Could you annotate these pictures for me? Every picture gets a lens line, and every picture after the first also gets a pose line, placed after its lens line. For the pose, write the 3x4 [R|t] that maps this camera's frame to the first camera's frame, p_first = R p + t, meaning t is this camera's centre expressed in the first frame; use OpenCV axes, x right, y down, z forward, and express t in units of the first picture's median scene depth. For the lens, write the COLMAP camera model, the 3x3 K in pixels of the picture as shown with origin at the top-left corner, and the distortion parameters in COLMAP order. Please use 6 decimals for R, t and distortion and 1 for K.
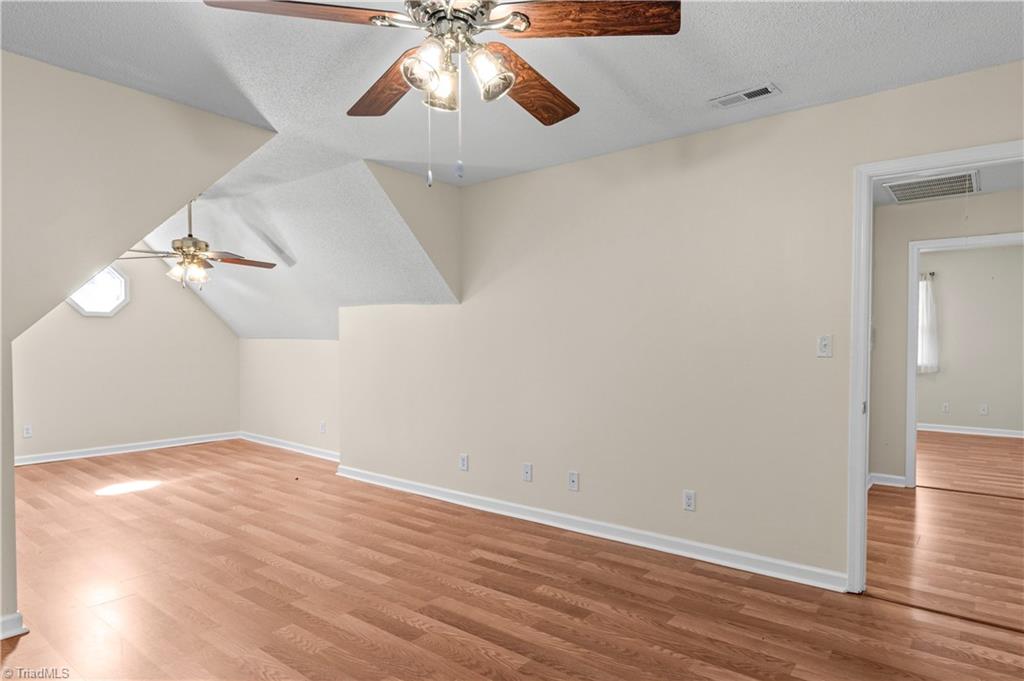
lens RADIAL K [[603.1, 0, 512.0], [0, 603.1, 340.5], [0, 0, 1]] dist [-0.004817, -0.002000]
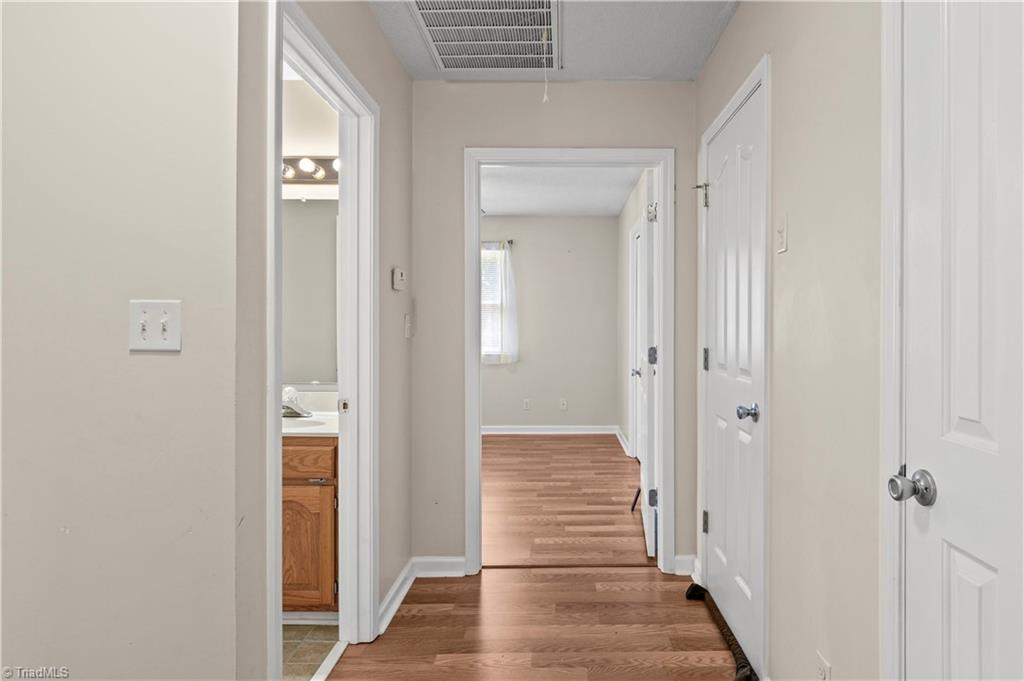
lens RADIAL K [[603.1, 0, 512.0], [0, 603.1, 340.5], [0, 0, 1]] dist [-0.004817, -0.002000]
pose [[0.828081, -0.023472, 0.560117, 0.365118], [0.017279, 0.999717, 0.016348, 0.014991], [-0.560342, -0.003859, 0.828252, 0.489644]]
